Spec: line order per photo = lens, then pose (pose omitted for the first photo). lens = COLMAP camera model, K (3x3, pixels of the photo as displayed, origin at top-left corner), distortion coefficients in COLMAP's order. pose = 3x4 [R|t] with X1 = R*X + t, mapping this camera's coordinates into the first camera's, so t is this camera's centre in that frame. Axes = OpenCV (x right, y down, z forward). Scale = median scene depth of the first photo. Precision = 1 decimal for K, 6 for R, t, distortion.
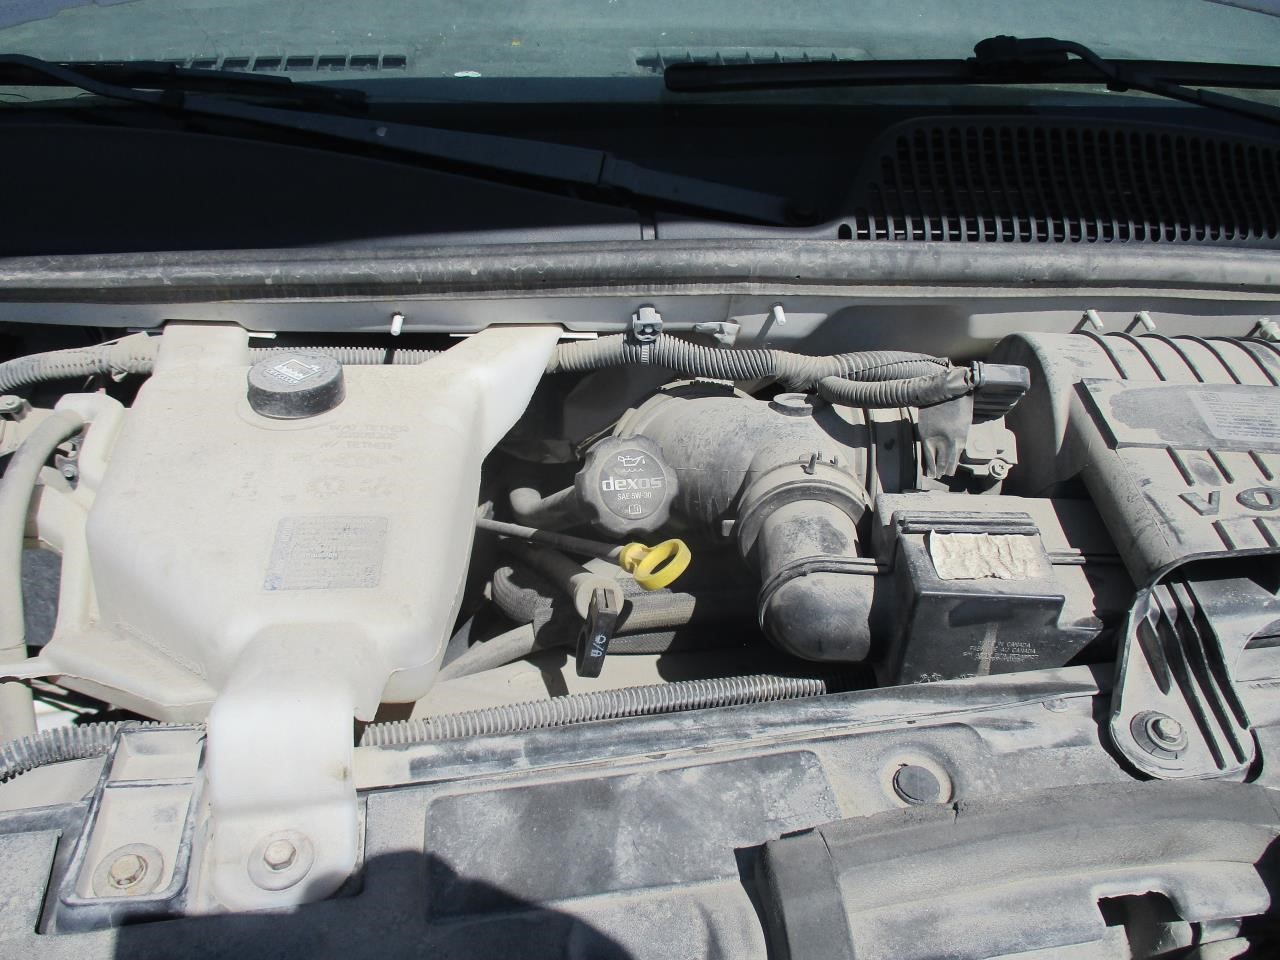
lens RADIAL K [[1051.9, 0, 640.0], [0, 1051.9, 480.0], [0, 0, 1]] dist [0.001497, 0.006975]
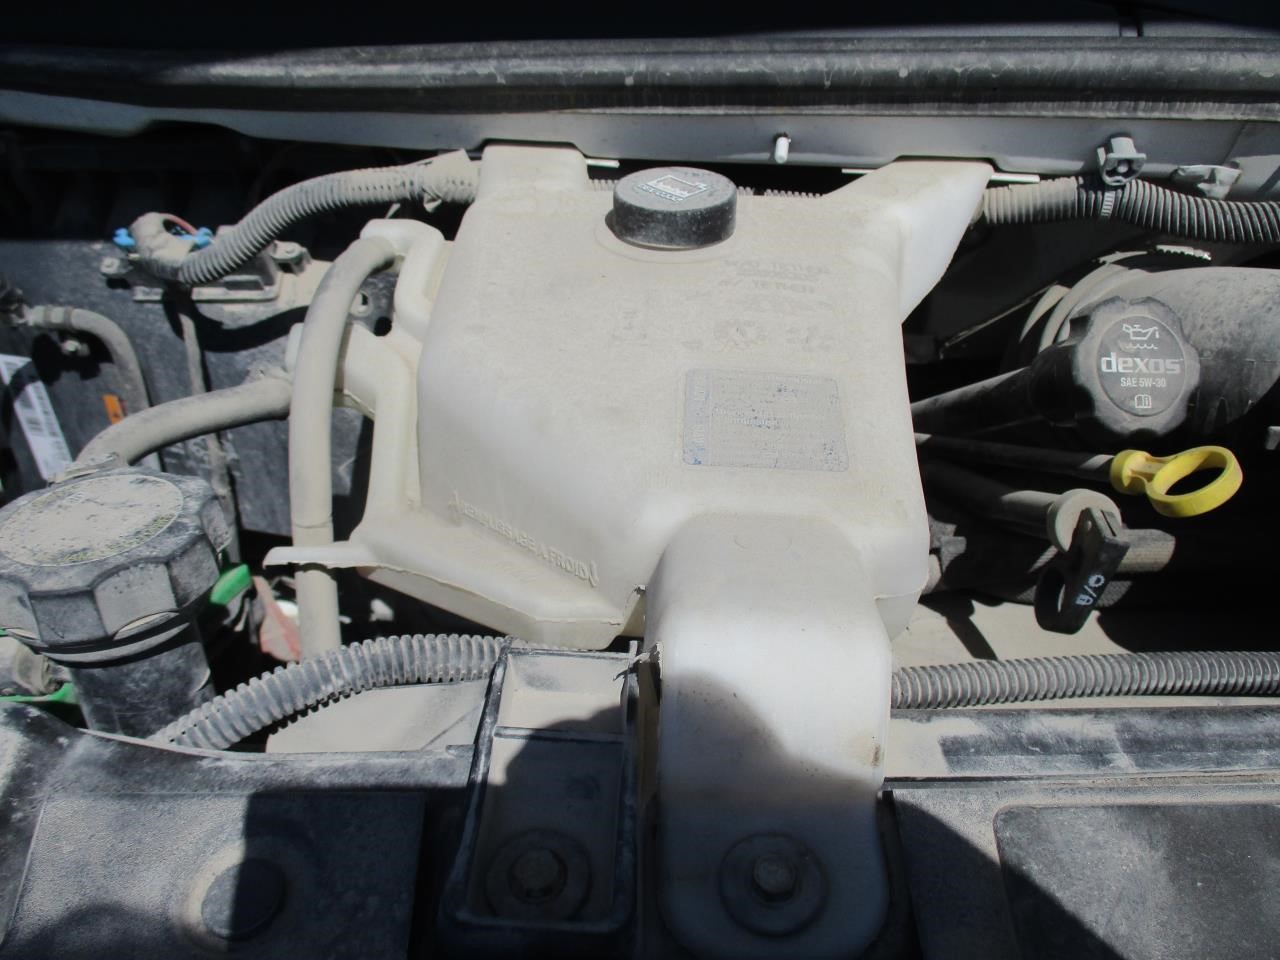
lens RADIAL K [[1028.8, 0, 640.0], [0, 1028.8, 480.0], [0, 0, 1]] dist [0.024145, -0.057113]
pose [[0.986624, 0.068643, -0.147854, -0.215295], [-0.062399, 0.996969, 0.046466, 0.064488], [0.150596, -0.036619, 0.987917, 0.252797]]
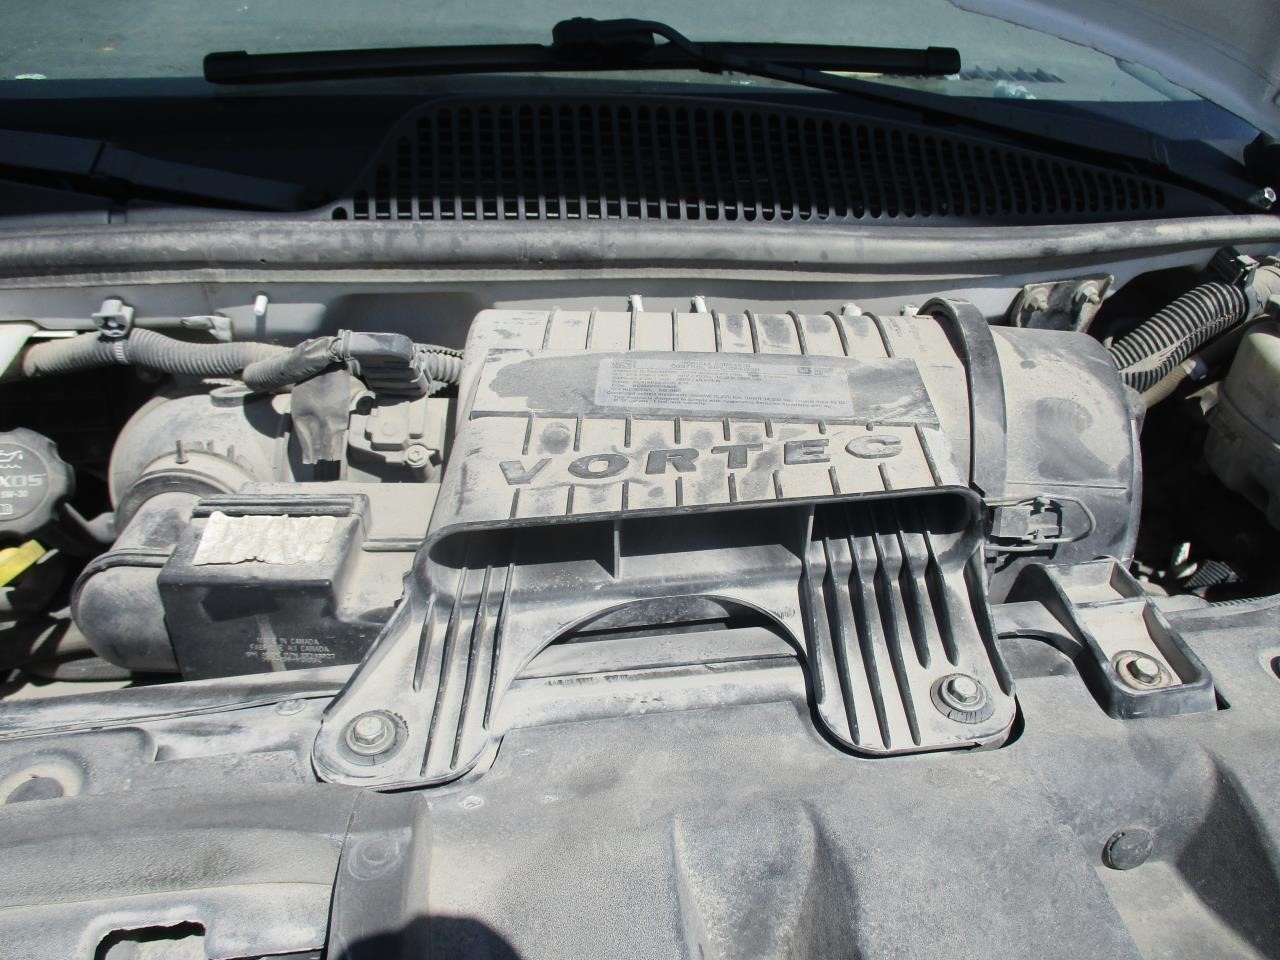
lens RADIAL K [[1051.9, 0, 640.0], [0, 1051.9, 480.0], [0, 0, 1]] dist [0.001497, 0.006975]
pose [[0.999299, -0.024508, -0.028289, 0.525660], [0.022473, 0.997283, -0.070150, 0.072854], [0.029931, 0.069465, 0.997135, 0.114550]]
